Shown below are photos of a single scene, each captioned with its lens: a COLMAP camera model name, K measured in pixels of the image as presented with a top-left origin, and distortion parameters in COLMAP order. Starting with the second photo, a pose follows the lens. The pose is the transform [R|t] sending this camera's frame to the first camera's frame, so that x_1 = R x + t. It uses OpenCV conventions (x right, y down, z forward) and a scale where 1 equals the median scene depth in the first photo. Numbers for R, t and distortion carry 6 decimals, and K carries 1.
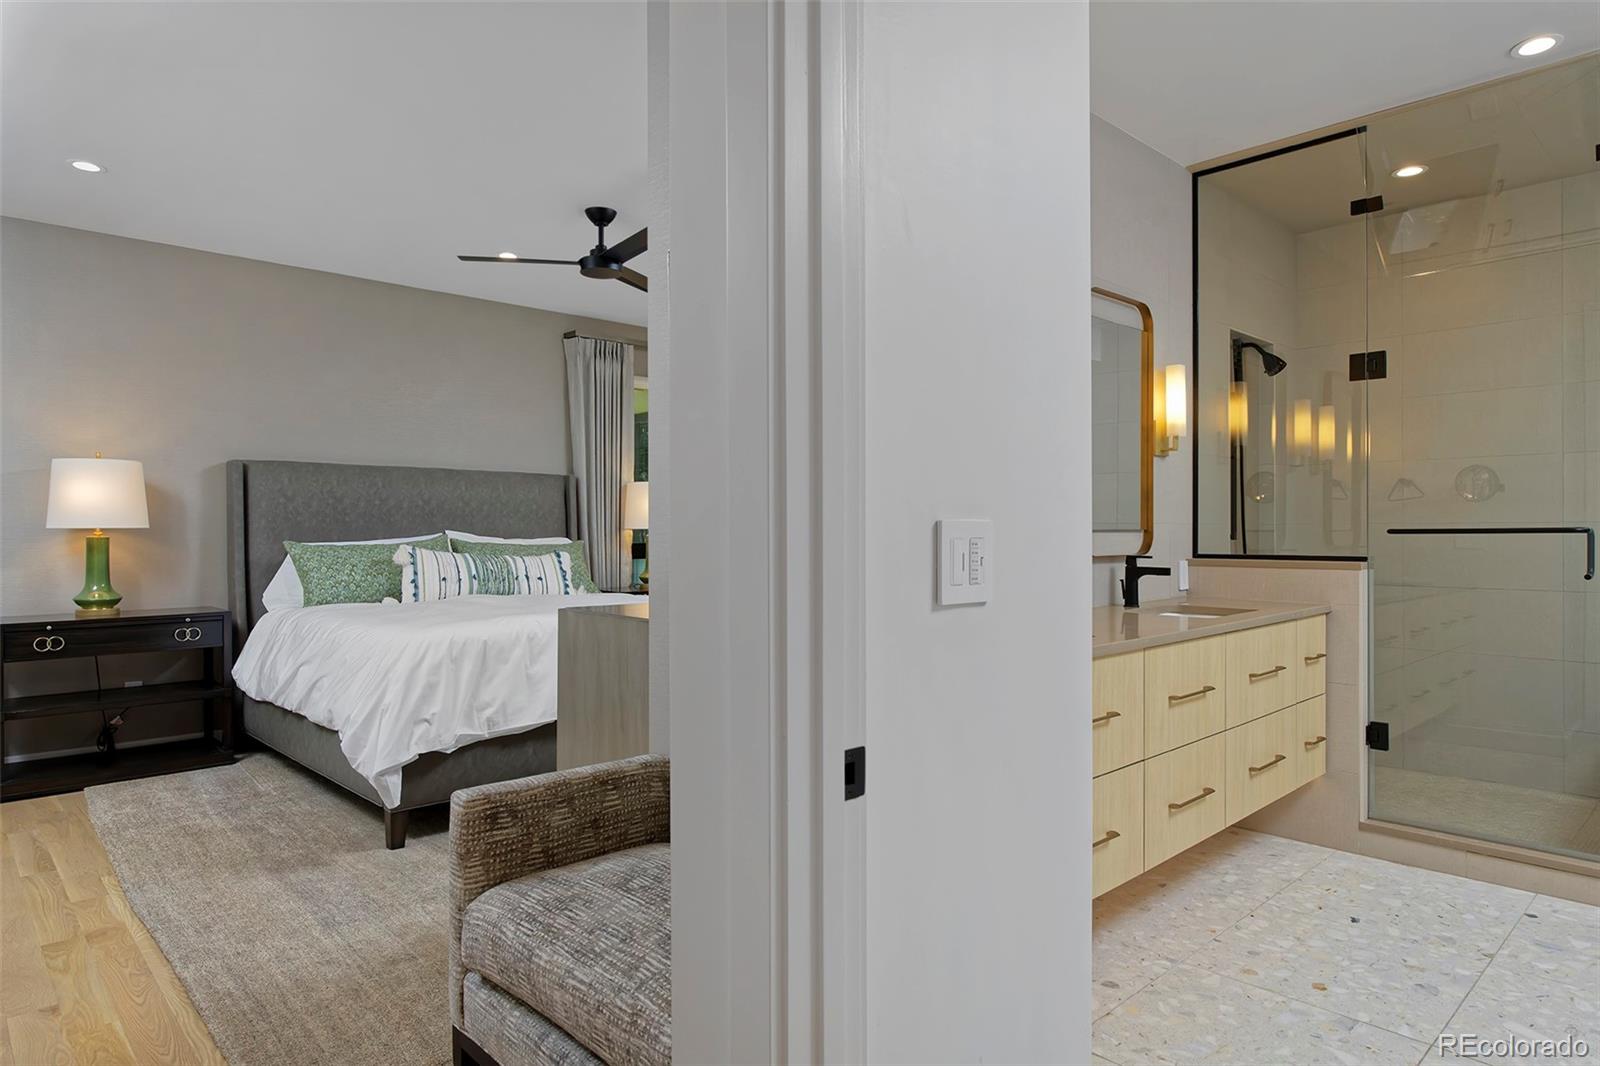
lens RADIAL K [[949.2, 0, 814.6], [0, 949.2, 529.1], [0, 0, 1]] dist [0.006646, 0.003151]
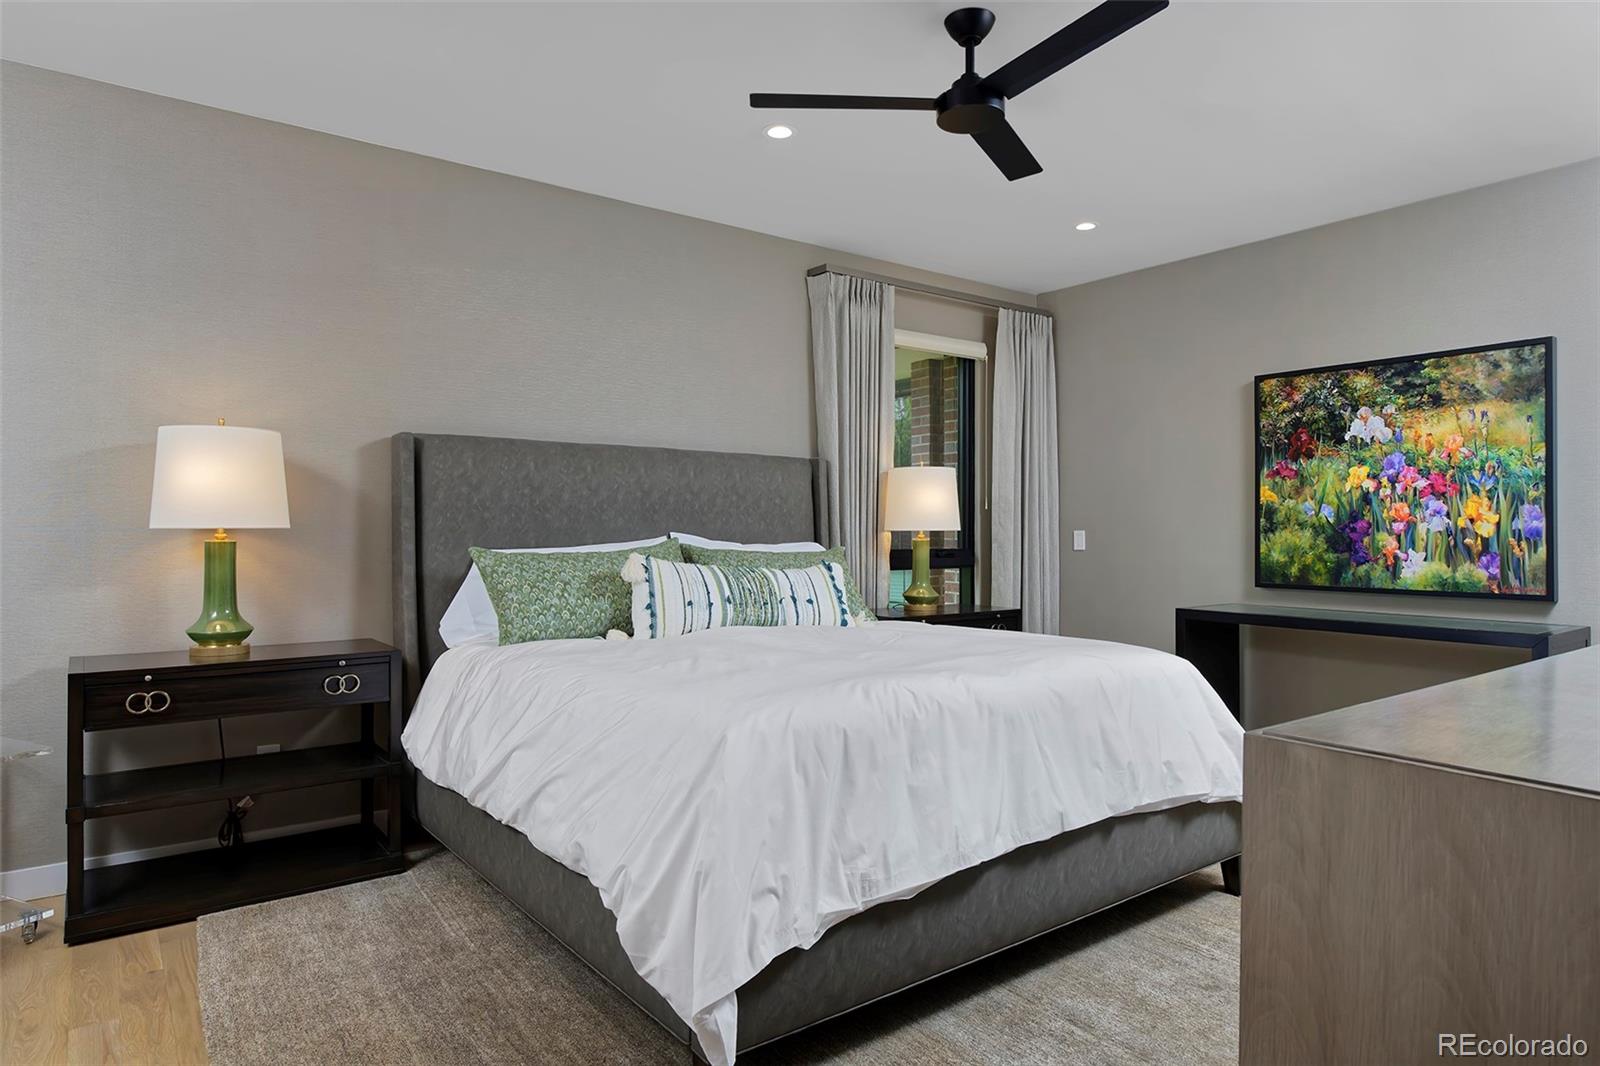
lens RADIAL K [[926.5, 0, 805.9], [0, 926.5, 530.4], [0, 0, 1]] dist [0.005050, 0.001776]
pose [[0.994443, 0.002356, -0.105251, -0.240116], [-0.002474, 0.999996, -0.000994, 0.000299], [0.105248, 0.001249, 0.994445, 0.348141]]
